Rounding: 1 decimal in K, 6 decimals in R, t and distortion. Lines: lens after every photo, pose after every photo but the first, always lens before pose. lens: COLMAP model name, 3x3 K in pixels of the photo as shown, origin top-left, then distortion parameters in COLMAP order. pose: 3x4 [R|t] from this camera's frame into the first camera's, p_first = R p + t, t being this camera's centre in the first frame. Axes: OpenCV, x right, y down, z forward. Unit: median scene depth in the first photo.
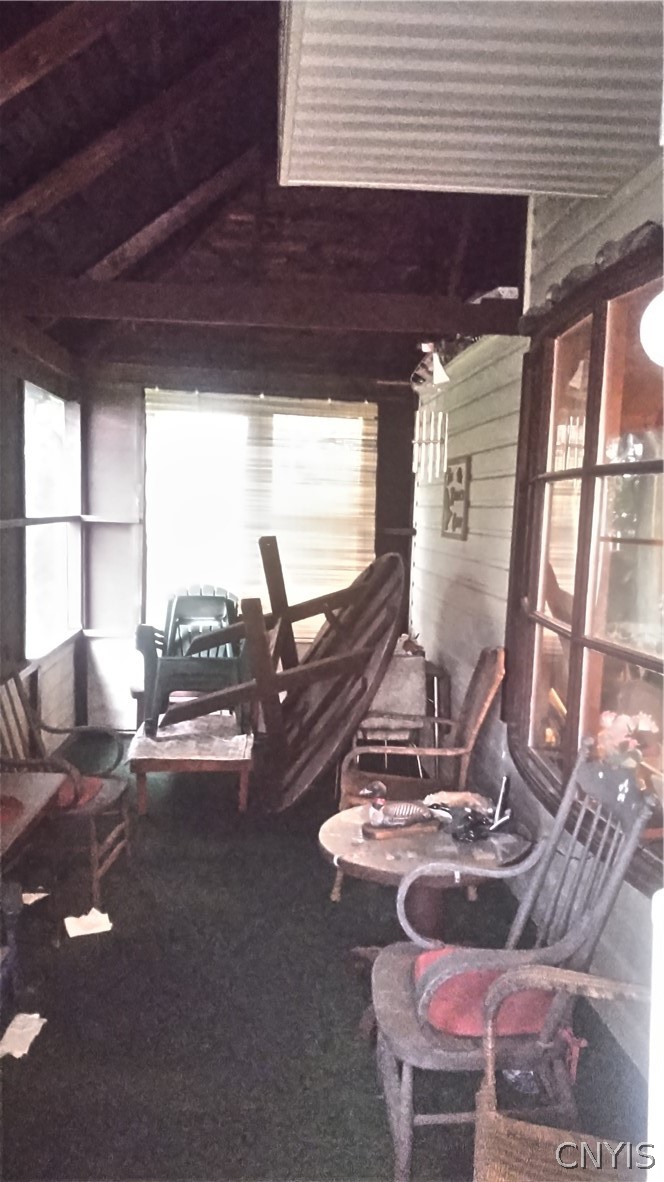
lens RADIAL K [[884.0, 0, 329.9], [0, 884.0, 610.2], [0, 0, 1]] dist [0.059852, -0.110660]
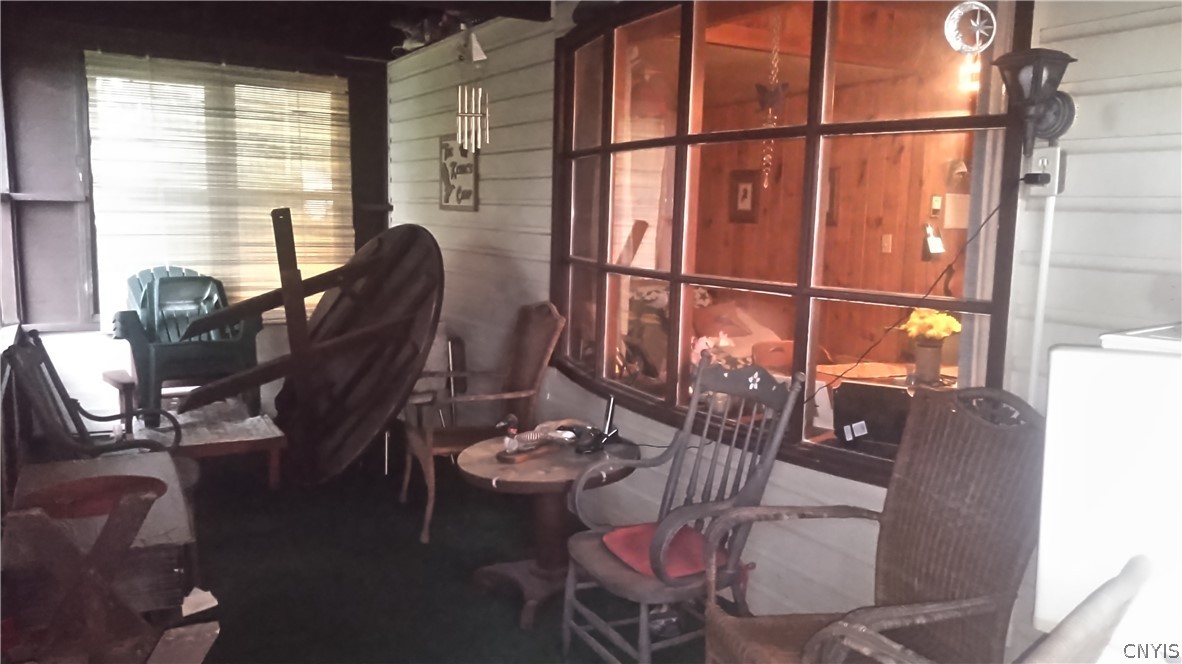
lens RADIAL K [[884.0, 0, 591.6], [0, 884.0, 329.9], [0, 0, 1]] dist [0.059852, -0.110660]
pose [[0.909315, -0.072676, 0.409713, -0.134023], [0.055633, 0.997023, 0.053382, 0.012415], [-0.412373, -0.025747, 0.910651, -0.036357]]
